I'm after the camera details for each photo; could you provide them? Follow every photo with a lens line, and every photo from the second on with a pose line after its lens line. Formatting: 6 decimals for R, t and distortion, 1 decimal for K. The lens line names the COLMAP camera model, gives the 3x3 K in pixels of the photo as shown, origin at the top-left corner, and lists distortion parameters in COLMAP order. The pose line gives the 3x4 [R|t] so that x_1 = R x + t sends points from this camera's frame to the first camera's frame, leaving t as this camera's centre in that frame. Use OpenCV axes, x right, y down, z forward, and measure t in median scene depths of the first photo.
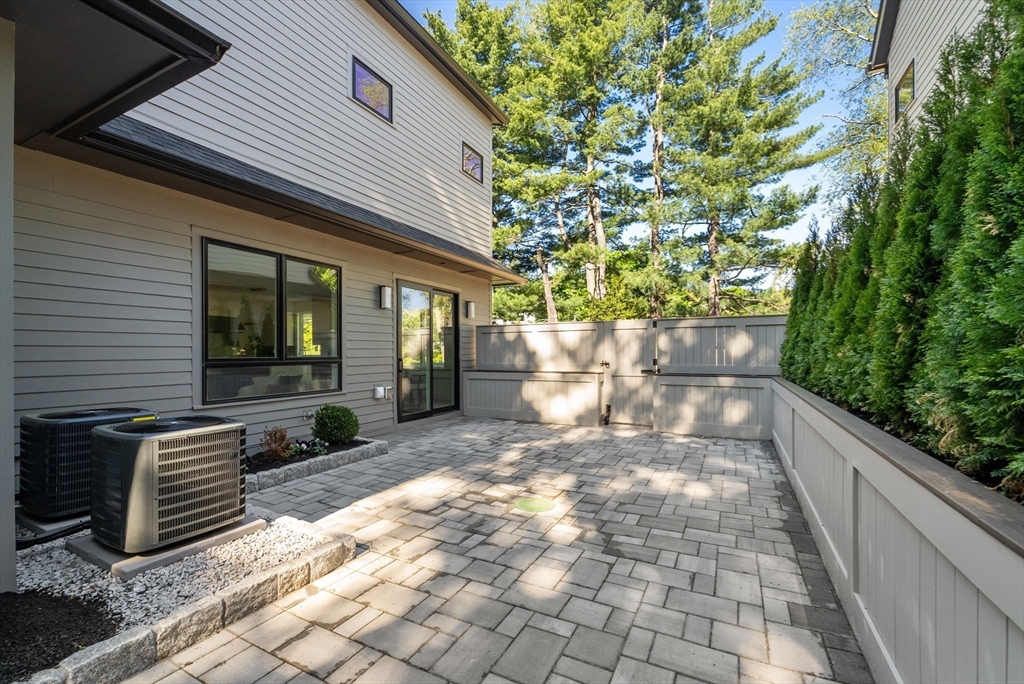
lens RADIAL K [[433.0, 0, 511.9], [0, 433.0, 353.7], [0, 0, 1]] dist [0.001292, -0.000001]
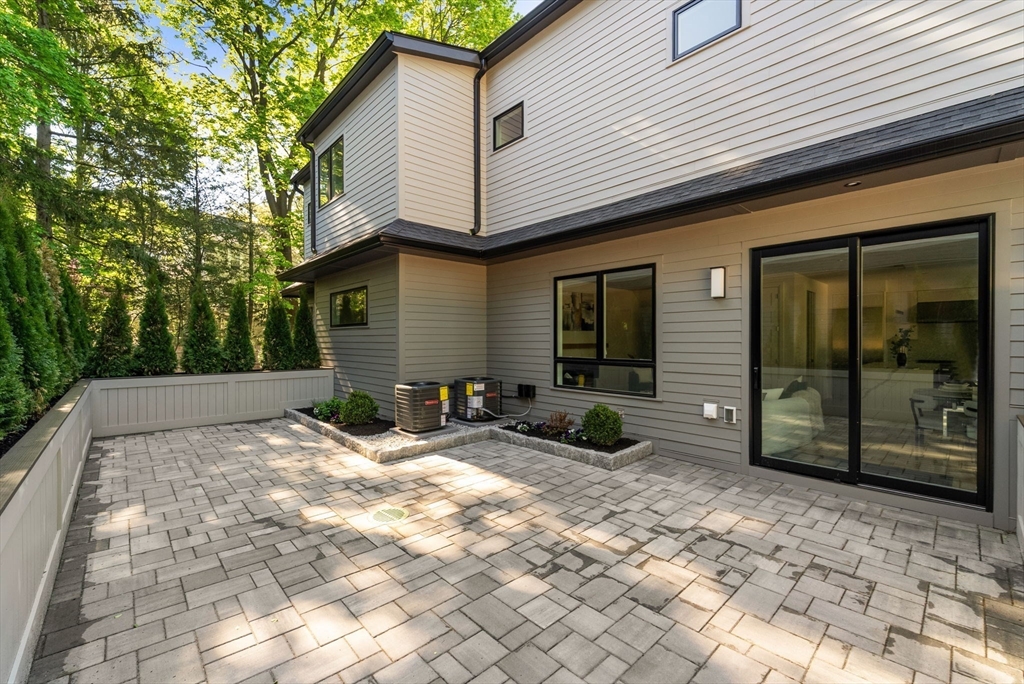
lens RADIAL K [[422.8, 0, 512.0], [0, 422.8, 342.0], [0, 0, 1]] dist [-0.001271, -0.000339]
pose [[-0.343117, 0.010618, -0.939233, 0.912920], [-0.000955, 0.999932, 0.011653, -0.070460], [0.939292, 0.004895, -0.343084, 1.679268]]
